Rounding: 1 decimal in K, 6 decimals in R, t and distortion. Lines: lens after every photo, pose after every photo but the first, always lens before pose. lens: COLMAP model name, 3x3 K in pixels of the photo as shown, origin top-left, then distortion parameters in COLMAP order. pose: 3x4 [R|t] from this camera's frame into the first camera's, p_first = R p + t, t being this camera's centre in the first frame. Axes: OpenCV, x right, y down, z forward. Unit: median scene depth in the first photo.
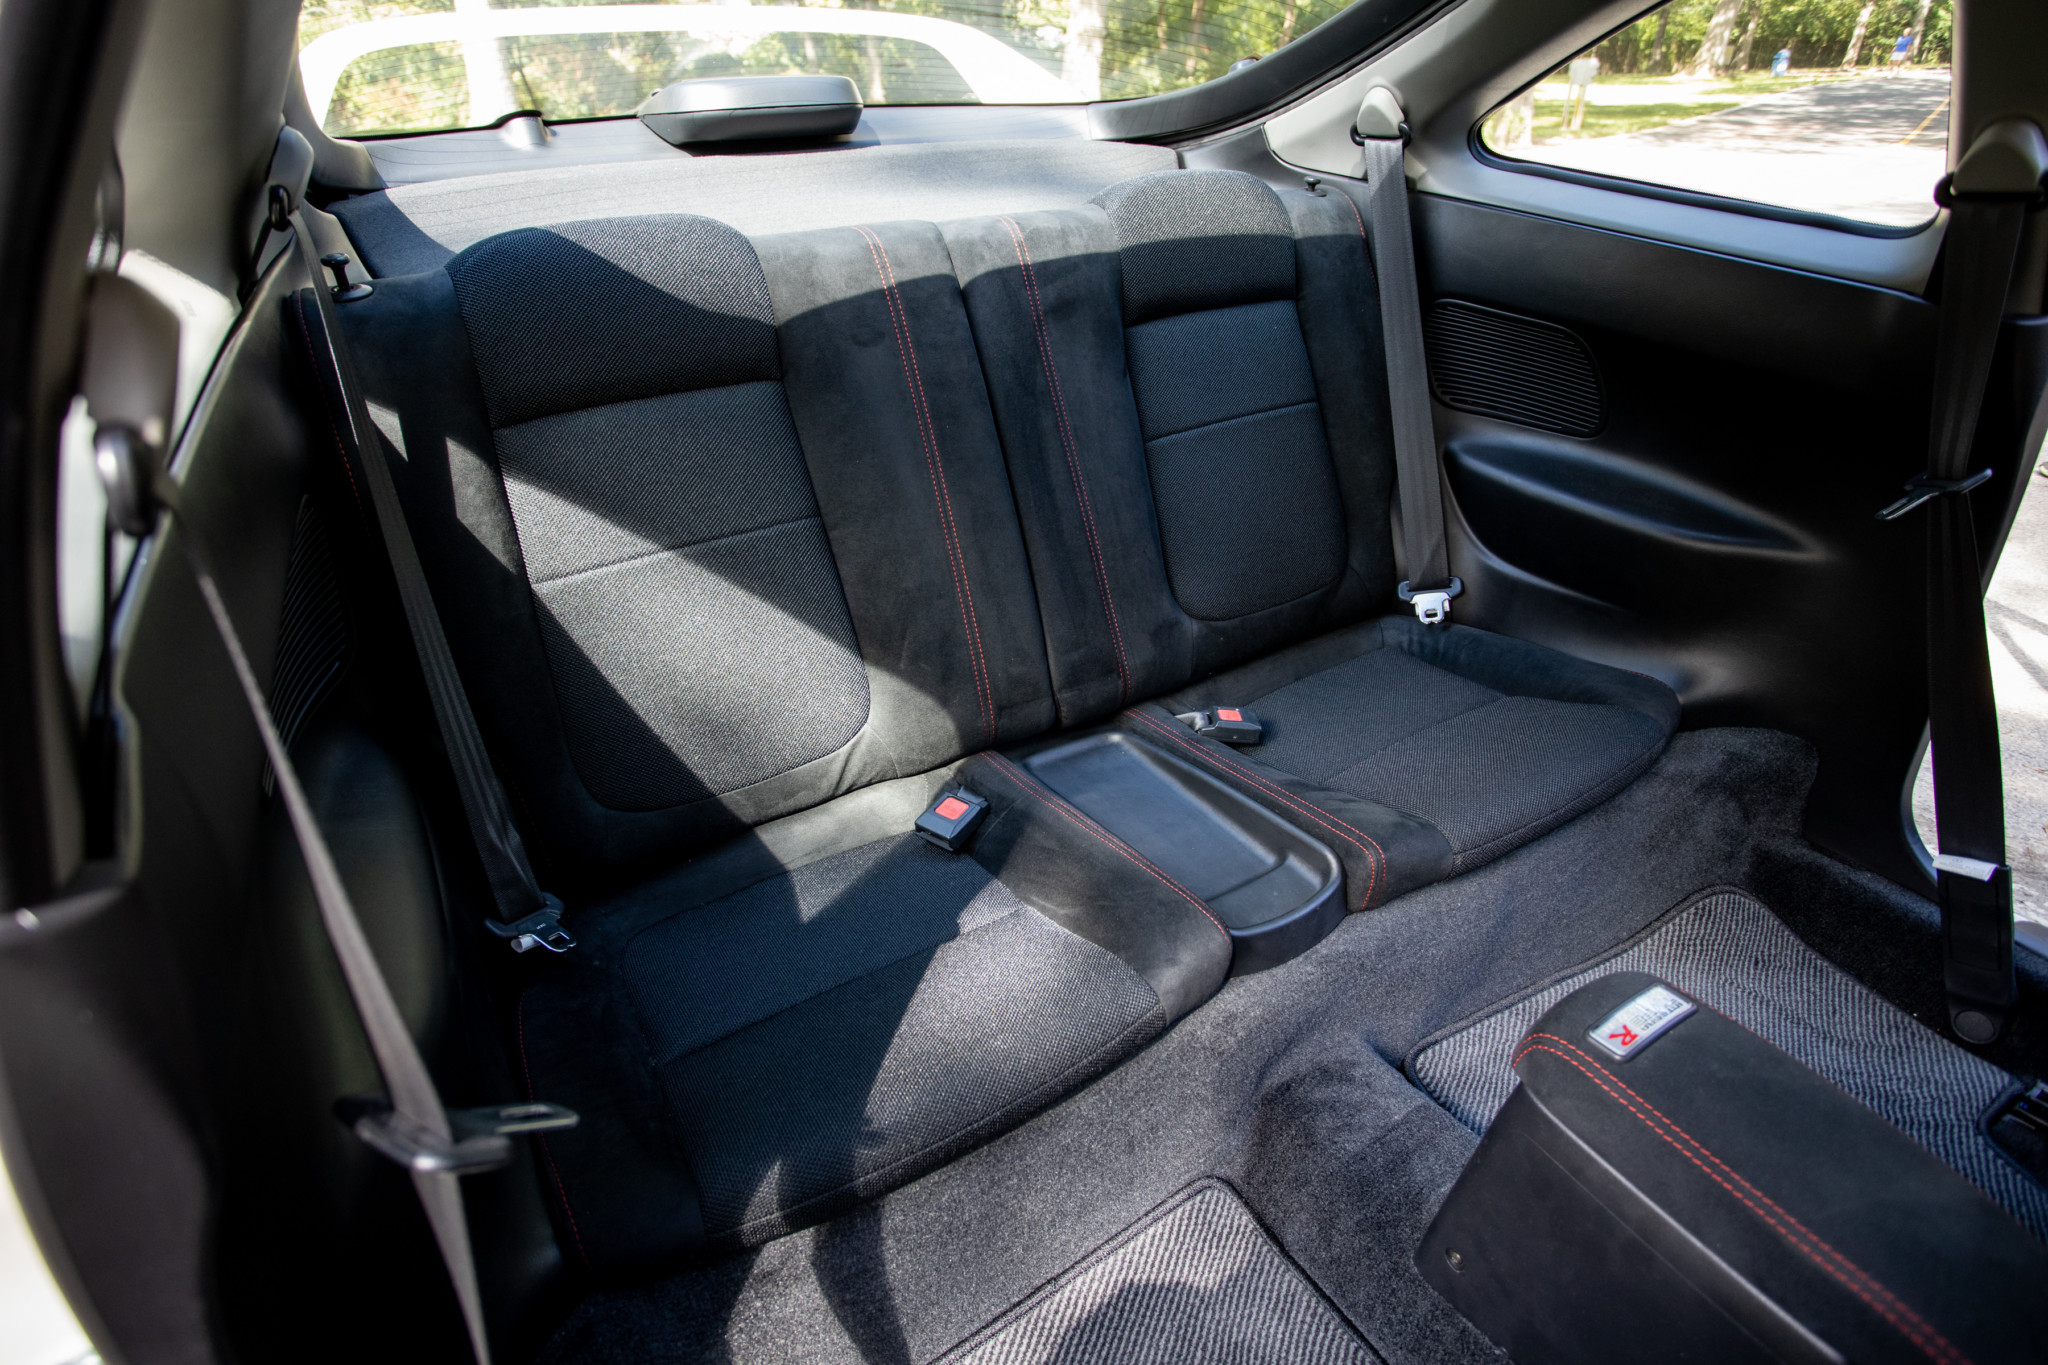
lens RADIAL K [[1112.6, 0, 1024.0], [0, 1112.6, 682.5], [0, 0, 1]] dist [-0.000712, -0.000388]
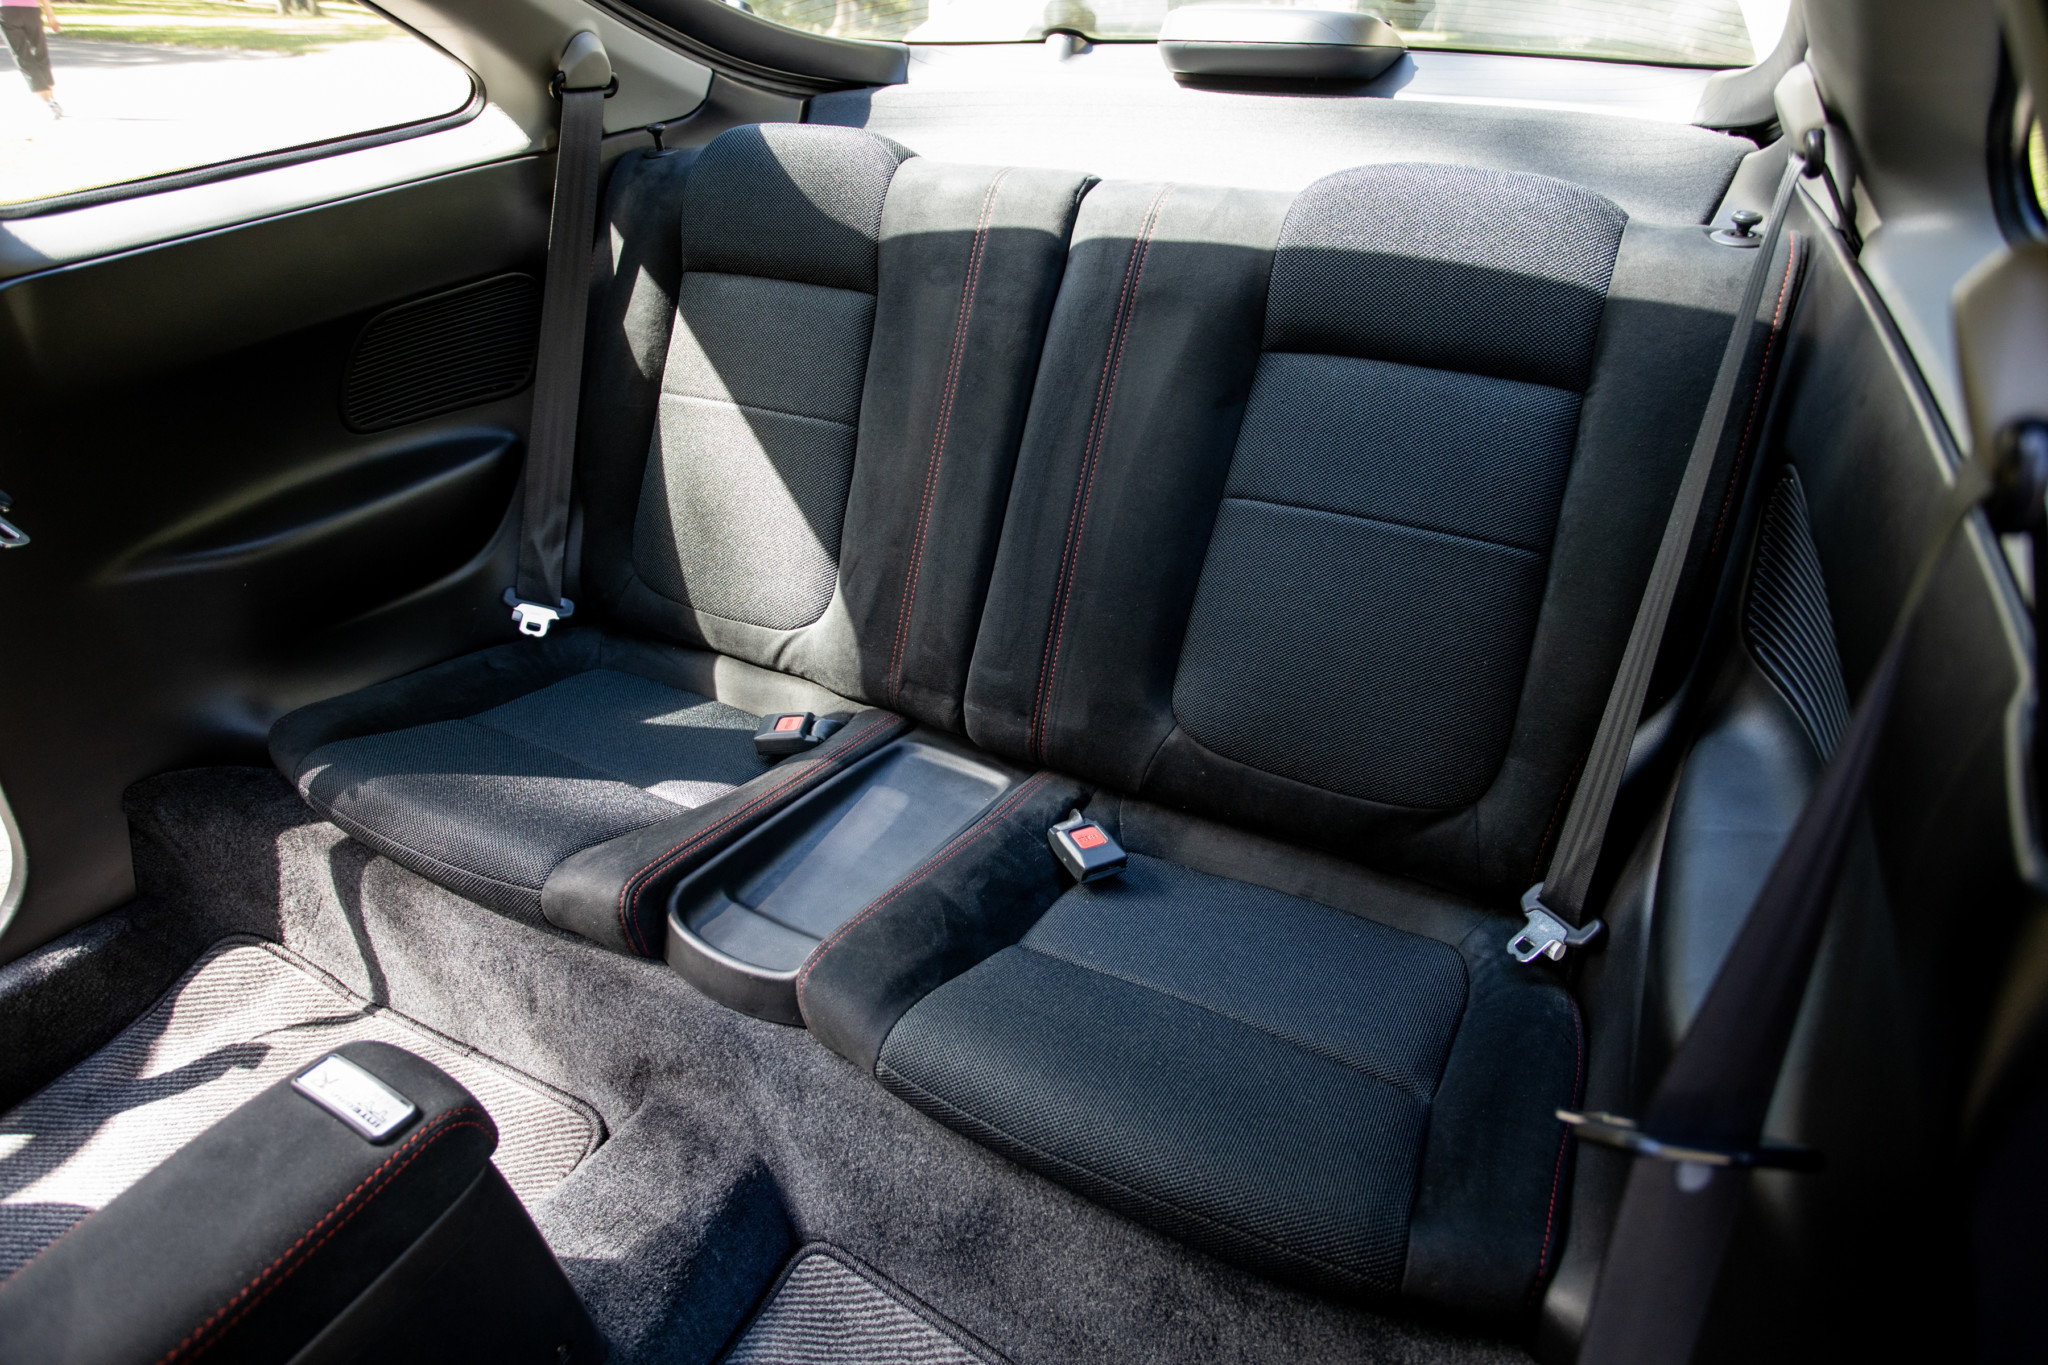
lens RADIAL K [[1221.0, 0, 1023.8], [0, 1221.0, 707.2], [0, 0, 1]] dist [-0.006071, -0.000918]
pose [[0.469001, 0.469051, -0.748351, 0.868099], [-0.443485, 0.857824, 0.259729, -0.288269], [0.763779, 0.210070, 0.610337, 0.465854]]
